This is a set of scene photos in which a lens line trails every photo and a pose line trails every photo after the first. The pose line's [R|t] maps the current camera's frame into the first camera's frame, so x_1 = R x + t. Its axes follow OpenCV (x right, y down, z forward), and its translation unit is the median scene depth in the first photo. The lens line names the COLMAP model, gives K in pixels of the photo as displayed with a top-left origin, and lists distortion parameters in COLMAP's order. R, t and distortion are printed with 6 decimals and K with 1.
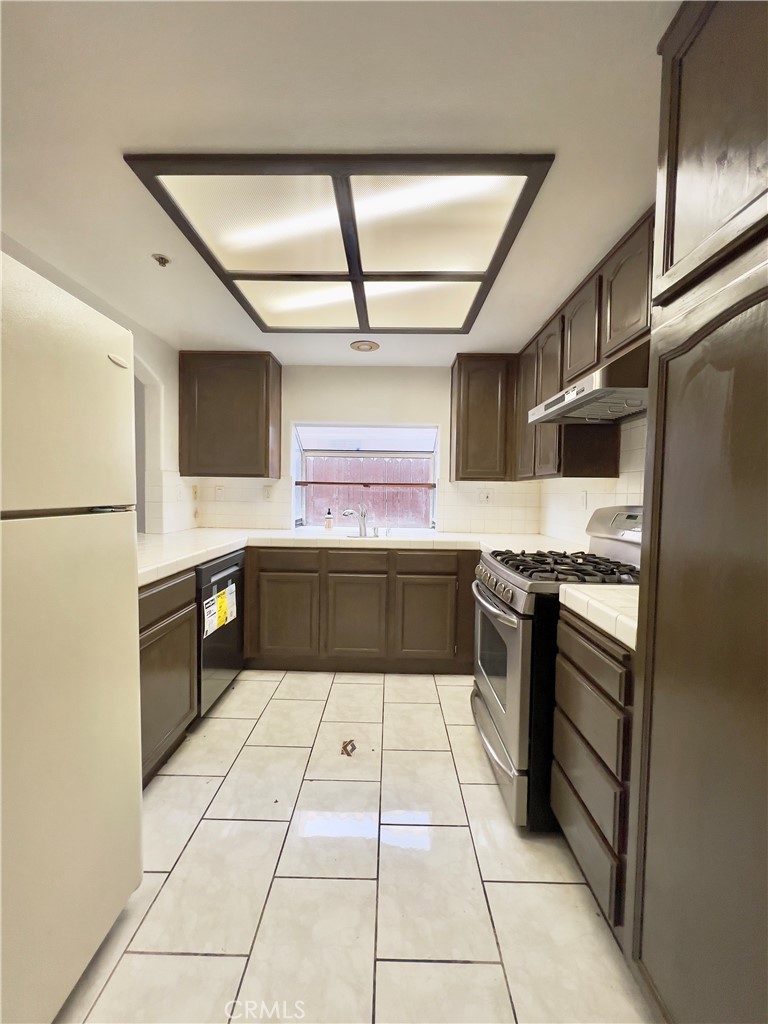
lens RADIAL K [[410.7, 0, 384.4], [0, 410.7, 511.1], [0, 0, 1]] dist [-0.001040, -0.000137]
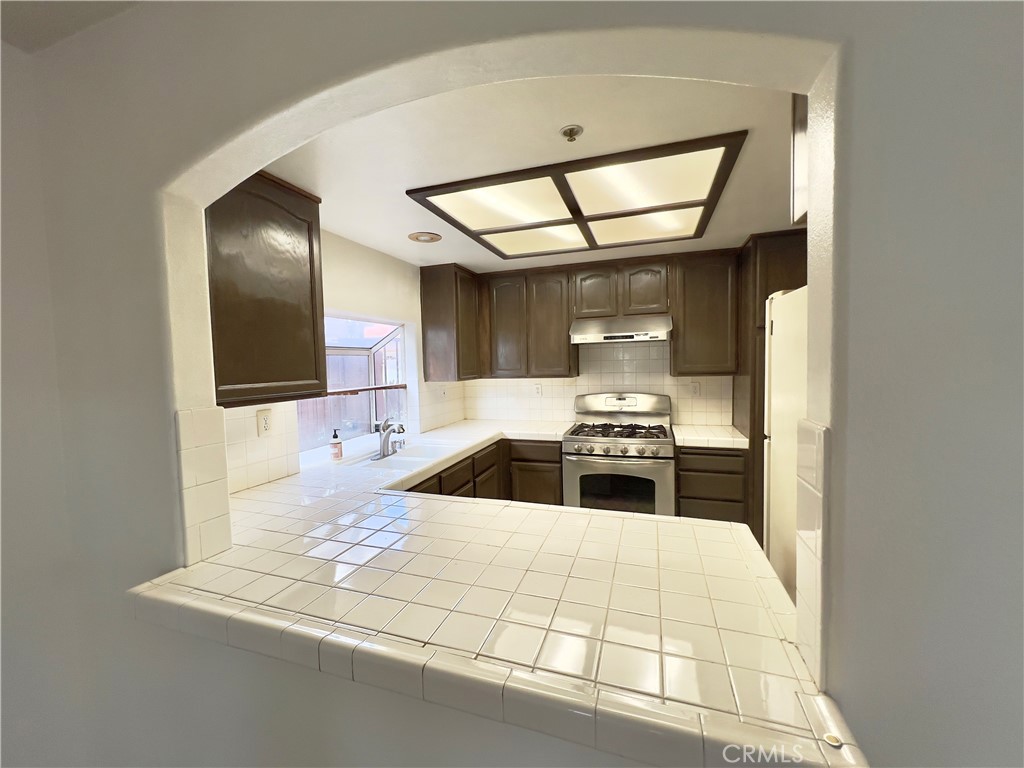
lens RADIAL K [[410.7, 0, 507.8], [0, 410.7, 384.5], [0, 0, 1]] dist [-0.001040, -0.000137]
pose [[0.312010, -0.075611, 0.947065, -0.896630], [0.072424, 0.995821, 0.055643, -0.129770], [-0.947314, 0.051229, 0.316182, 0.597219]]
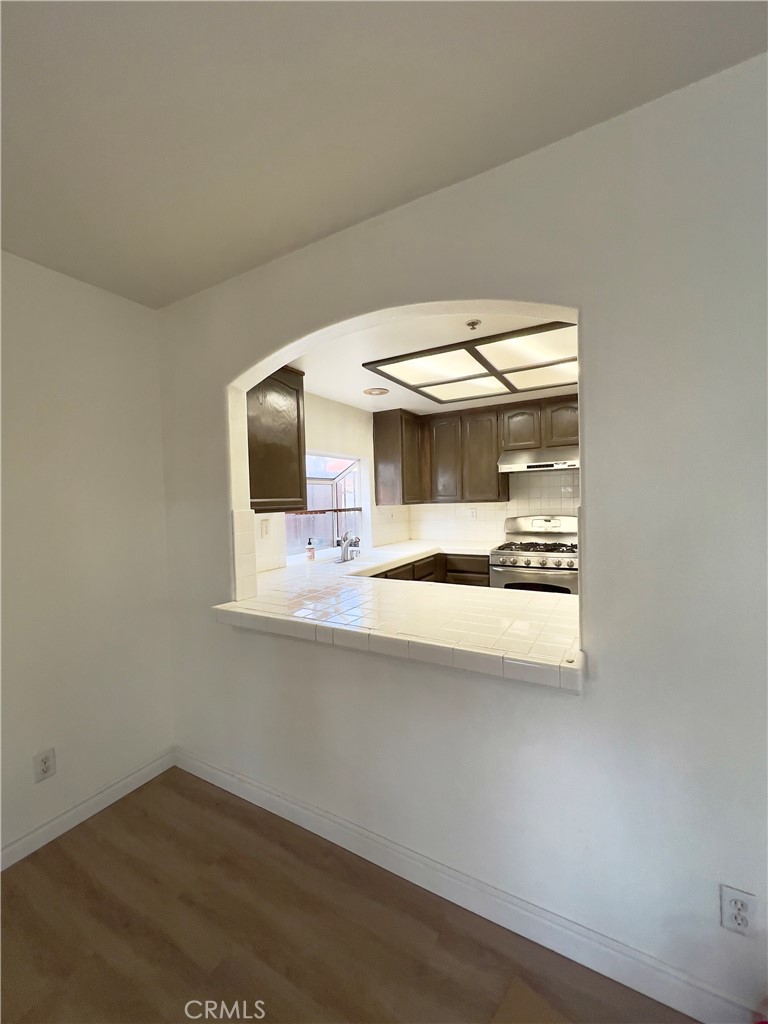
lens RADIAL K [[410.7, 0, 382.9], [0, 410.7, 509.5], [0, 0, 1]] dist [-0.001040, -0.000137]
pose [[0.486254, -0.052899, 0.872215, -1.111930], [0.075669, 0.996965, 0.018280, -0.098517], [-0.870535, 0.057111, 0.488781, 0.464466]]
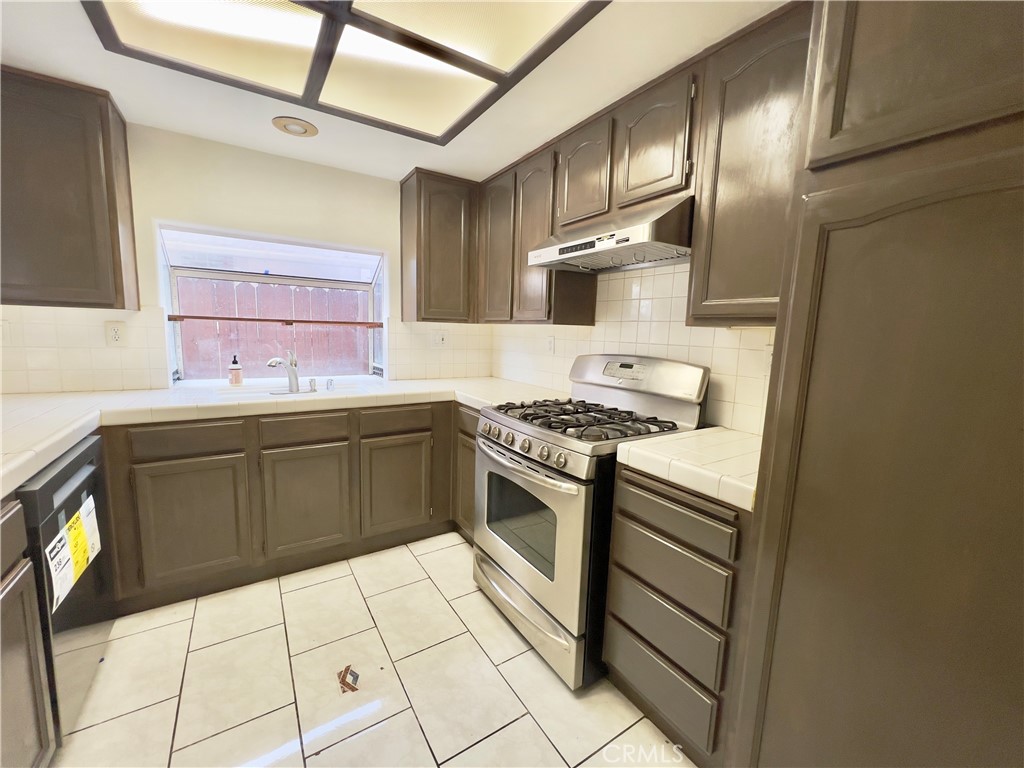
lens RADIAL K [[410.7, 0, 508.7], [0, 410.7, 384.4], [0, 0, 1]] dist [-0.001040, -0.000137]
pose [[0.833181, -0.062933, 0.549408, -0.165809], [0.006771, 0.994590, 0.103659, -0.033753], [-0.552959, -0.082647, 0.829100, 0.183987]]
